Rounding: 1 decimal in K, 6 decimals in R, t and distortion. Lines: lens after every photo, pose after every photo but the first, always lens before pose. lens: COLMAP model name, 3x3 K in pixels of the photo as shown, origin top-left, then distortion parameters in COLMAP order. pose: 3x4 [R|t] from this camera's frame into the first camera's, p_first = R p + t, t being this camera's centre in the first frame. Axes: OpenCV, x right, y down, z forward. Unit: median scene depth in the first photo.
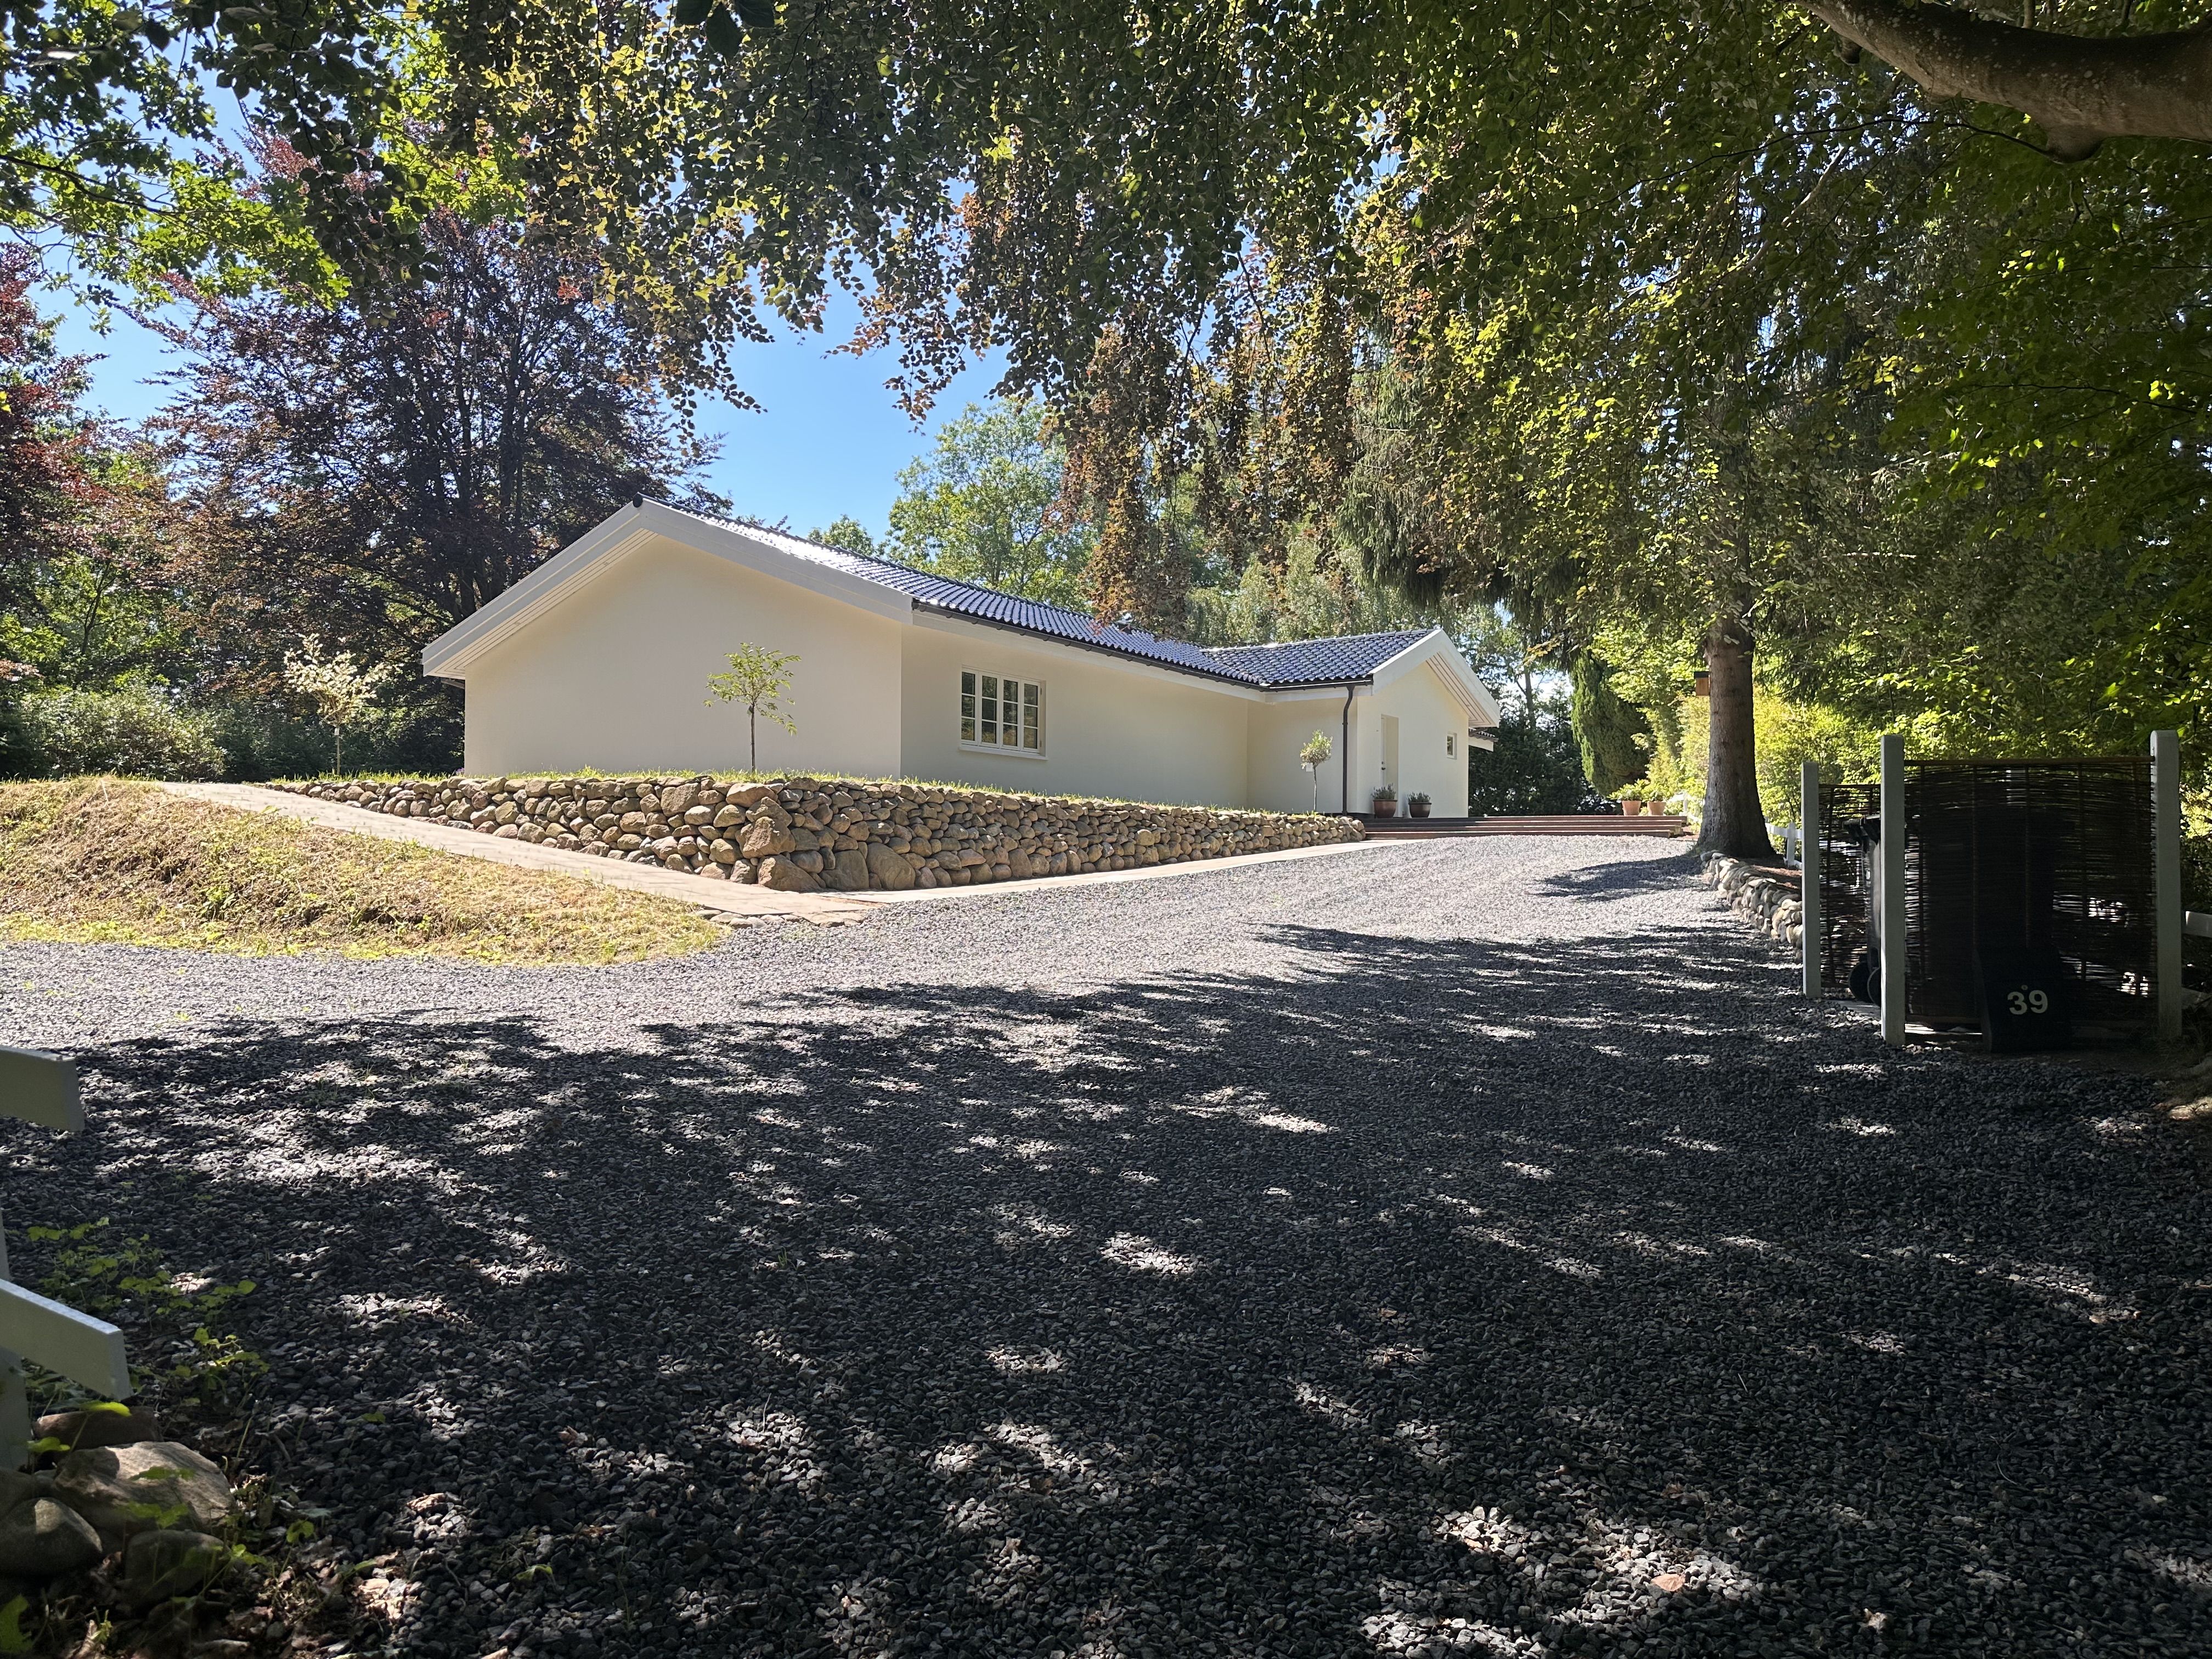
lens RADIAL K [[1523.1, 0, 1108.7], [0, 1523.1, 840.6], [0, 0, 1]] dist [0.148855, -0.000418]
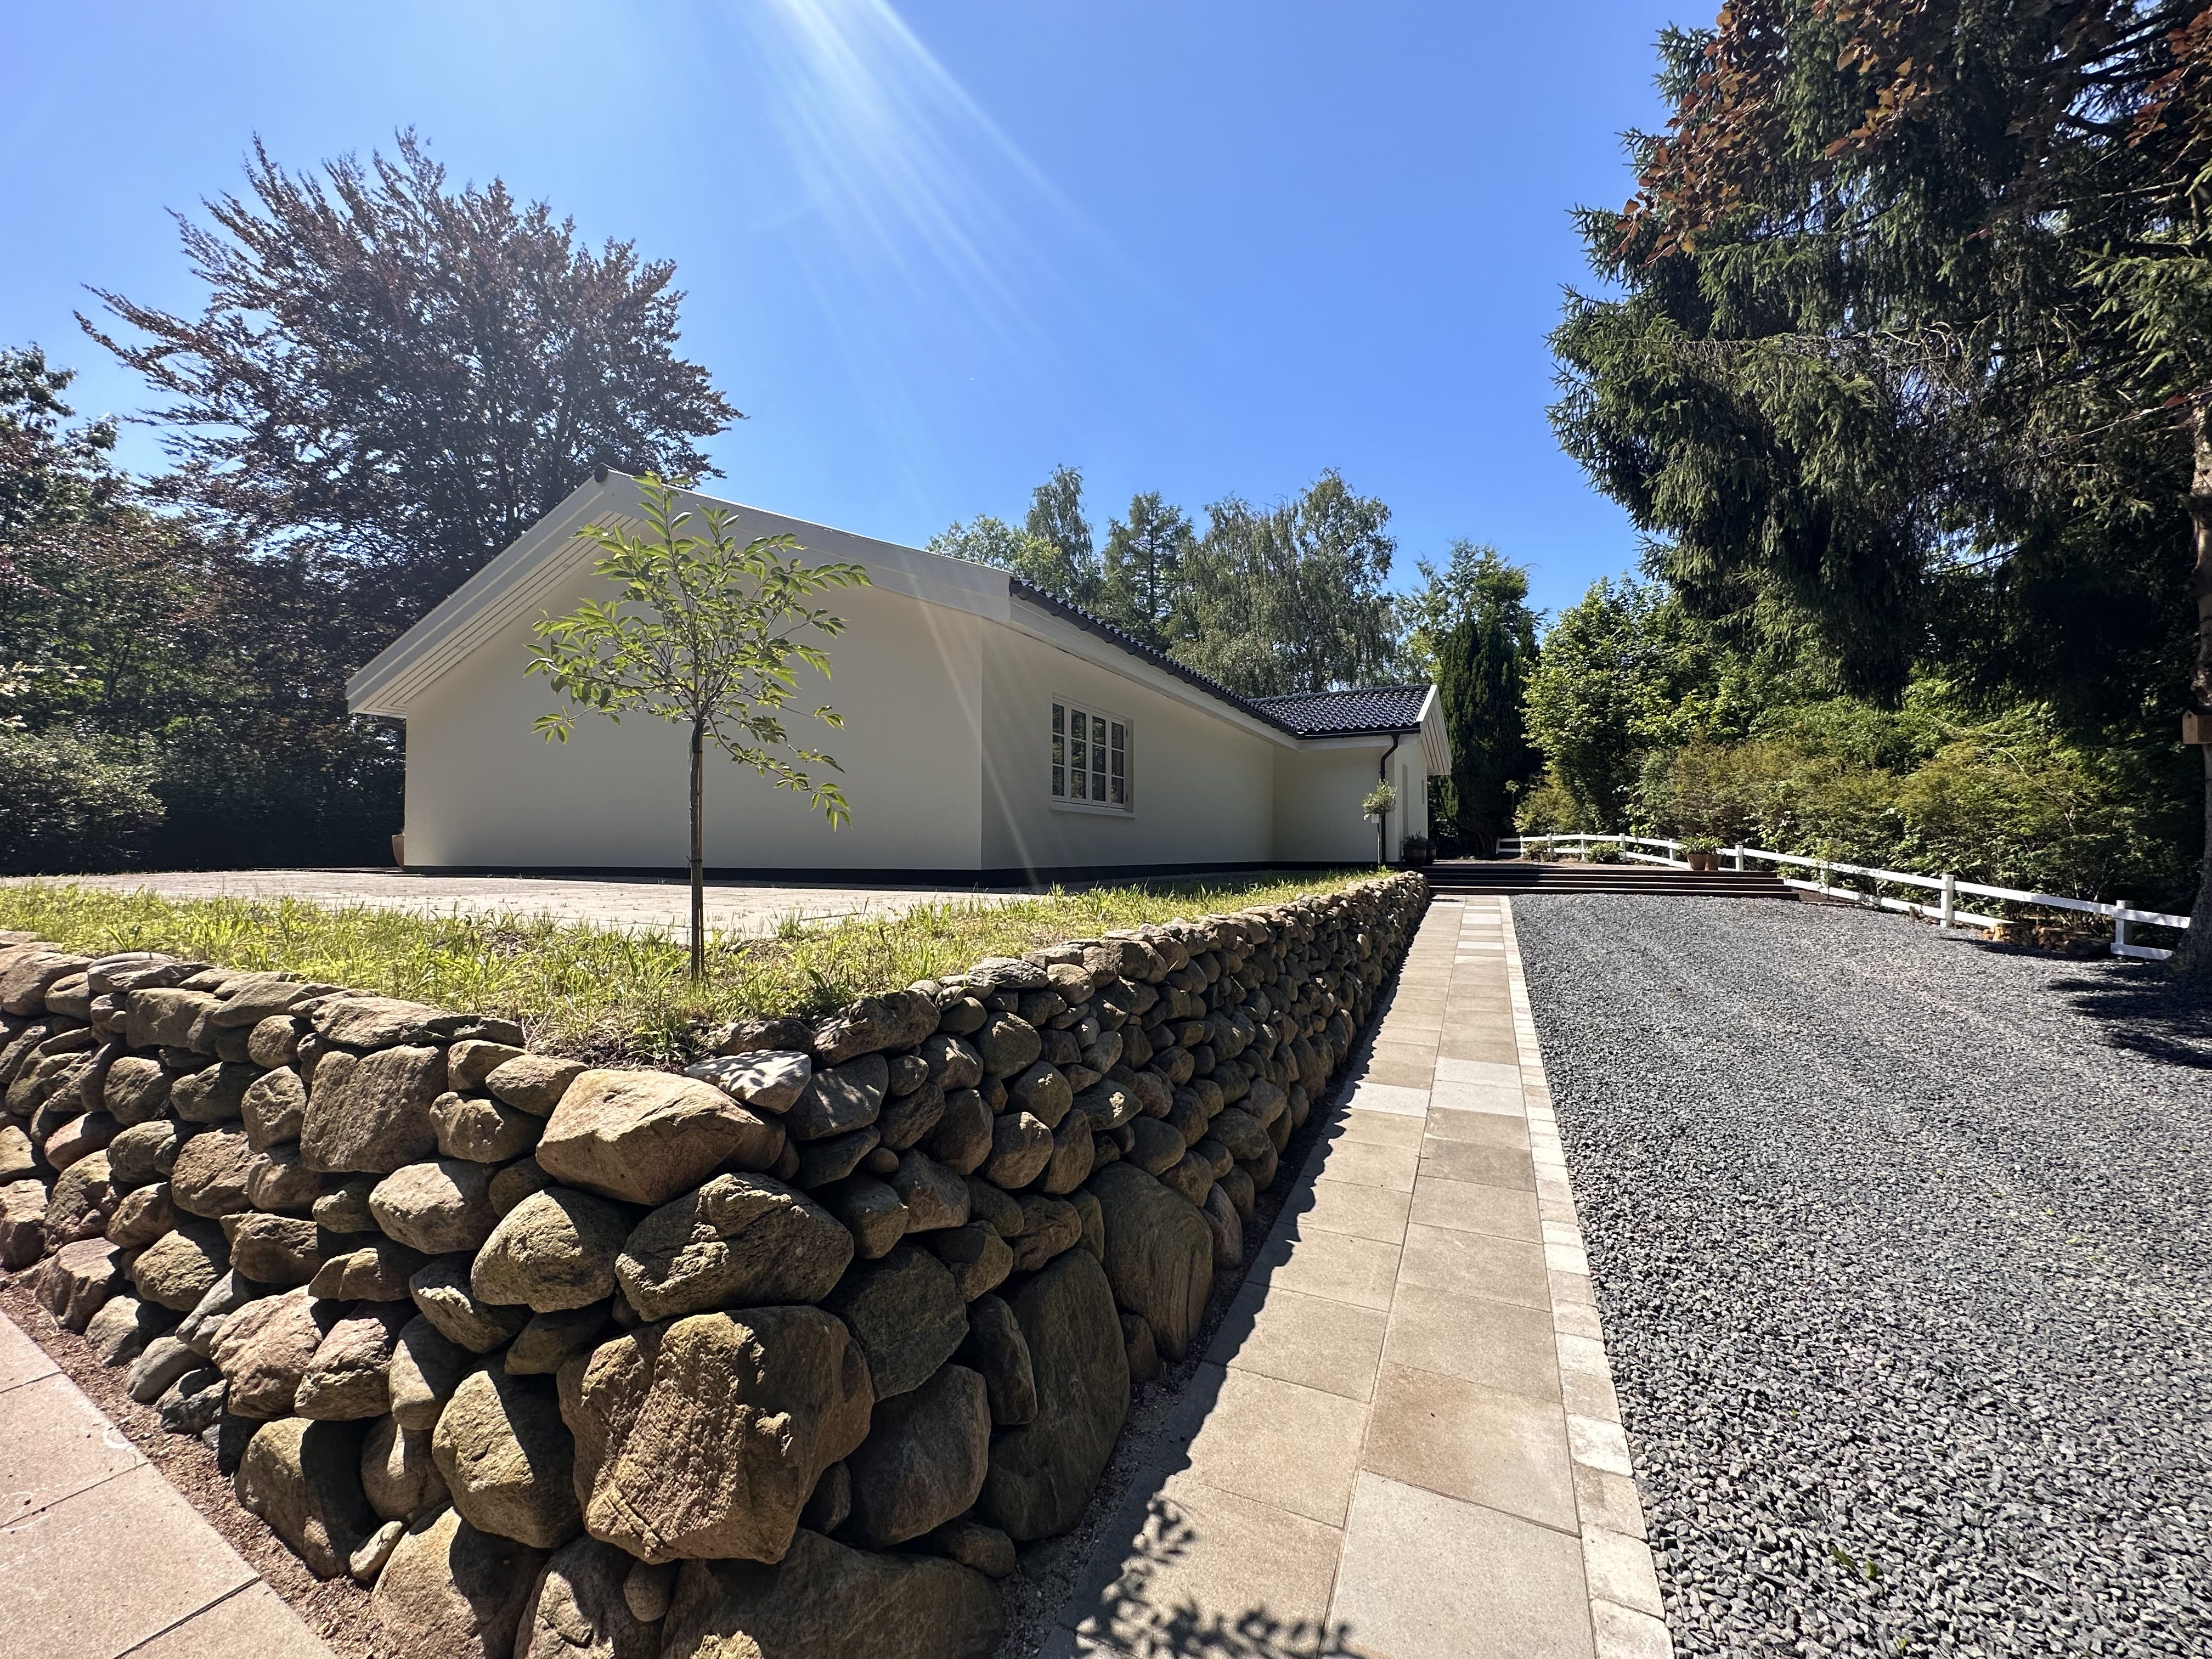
lens RADIAL K [[879.8, 0, 1115.4], [0, 879.8, 825.7], [0, 0, 1]] dist [-0.001104, -0.000044]
pose [[0.990279, -0.005518, 0.138985, -0.117962], [0.006943, 0.999928, -0.009766, -0.044904], [-0.138922, 0.010636, 0.990246, 0.550366]]
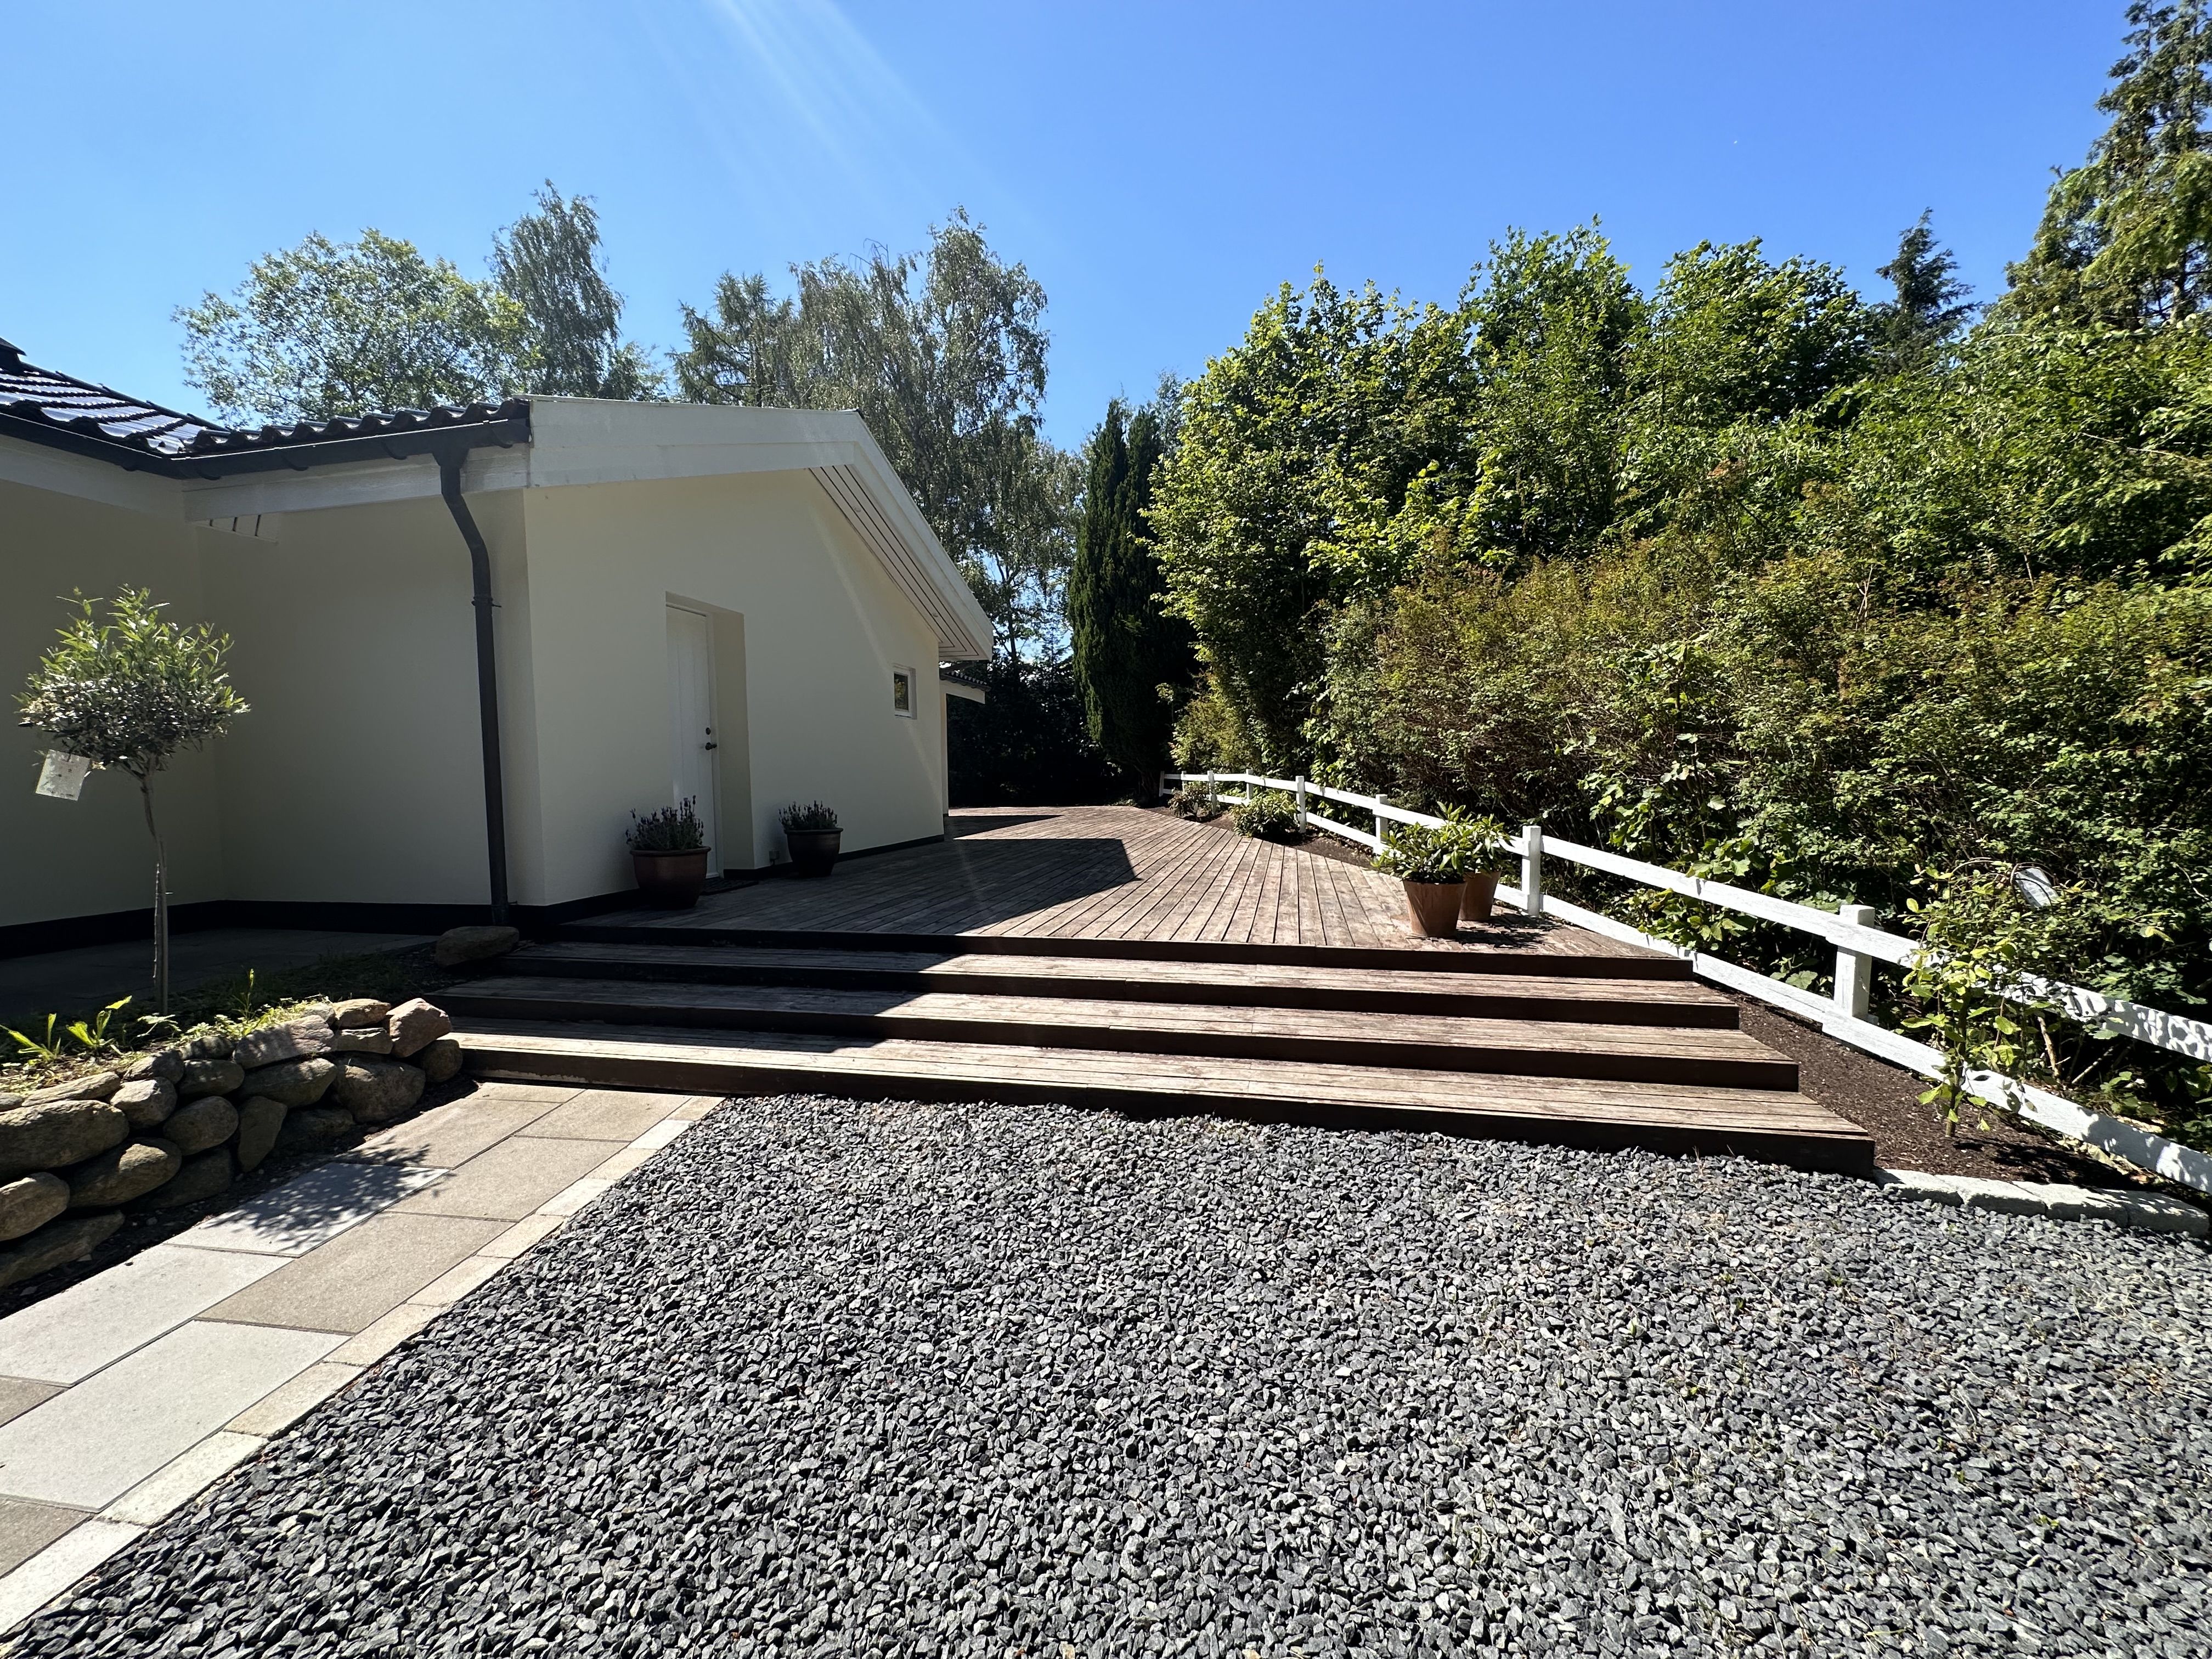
lens RADIAL K [[879.8, 0, 1115.4], [0, 879.8, 825.7], [0, 0, 1]] dist [-0.001104, -0.000044]
pose [[0.925932, -0.045002, 0.375000, 0.242520], [0.014887, 0.996453, 0.082820, -0.055716], [-0.377397, -0.071103, 0.923318, 0.961788]]
